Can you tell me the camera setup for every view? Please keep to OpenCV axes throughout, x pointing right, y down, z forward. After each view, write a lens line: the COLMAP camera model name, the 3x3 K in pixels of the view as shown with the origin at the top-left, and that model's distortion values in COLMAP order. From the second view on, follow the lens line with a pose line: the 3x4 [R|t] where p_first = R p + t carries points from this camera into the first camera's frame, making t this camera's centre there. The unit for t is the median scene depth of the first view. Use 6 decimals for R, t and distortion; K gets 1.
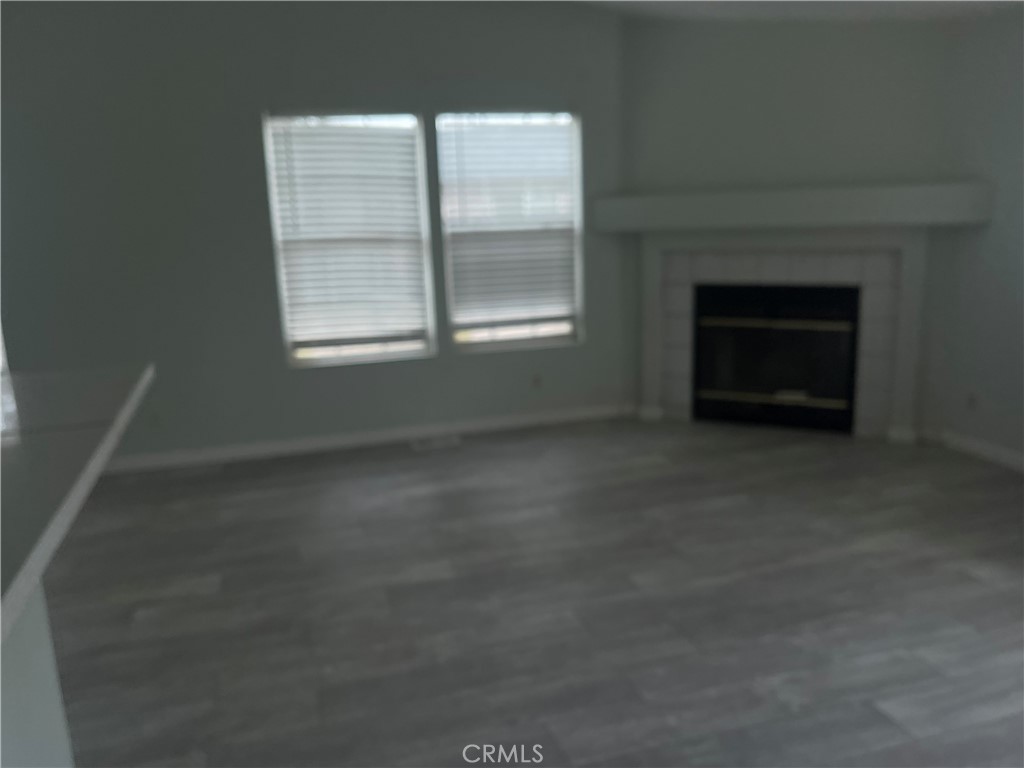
lens RADIAL K [[861.6, 0, 509.0], [0, 861.6, 390.7], [0, 0, 1]] dist [0.013775, -0.020706]
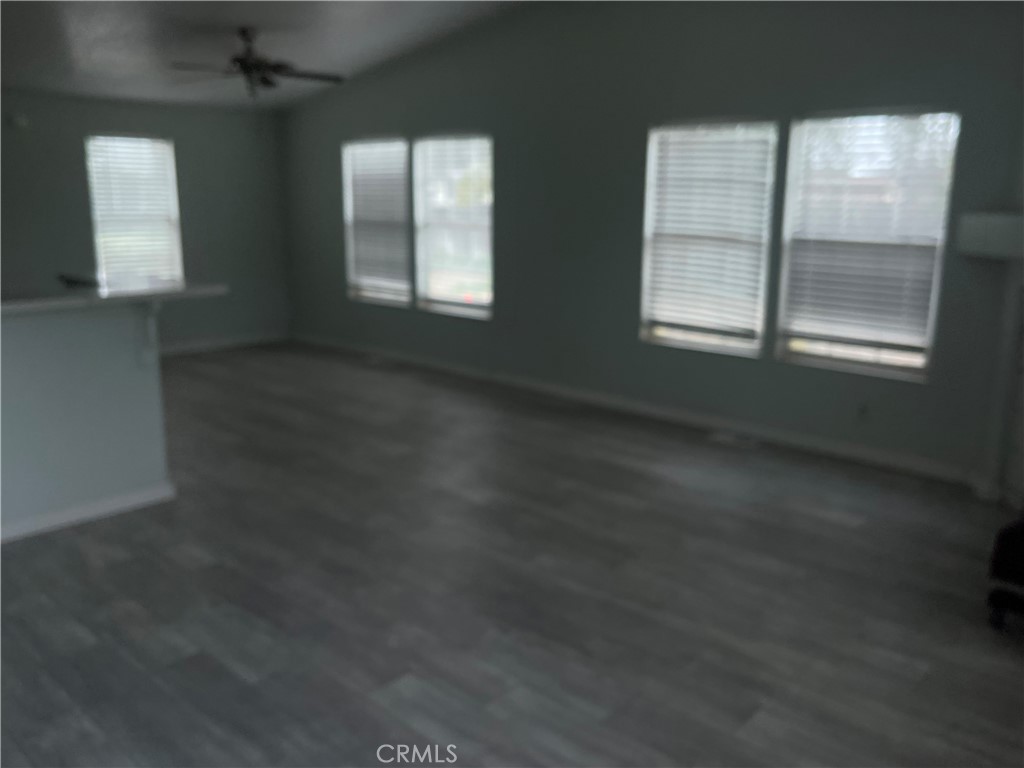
lens RADIAL K [[861.6, 0, 508.7], [0, 861.6, 377.3], [0, 0, 1]] dist [0.013775, -0.020706]
pose [[0.494168, 0.219177, -0.841284, 0.679197], [-0.213298, 0.968687, 0.127079, -0.091590], [0.842794, 0.116646, 0.525444, 0.240218]]
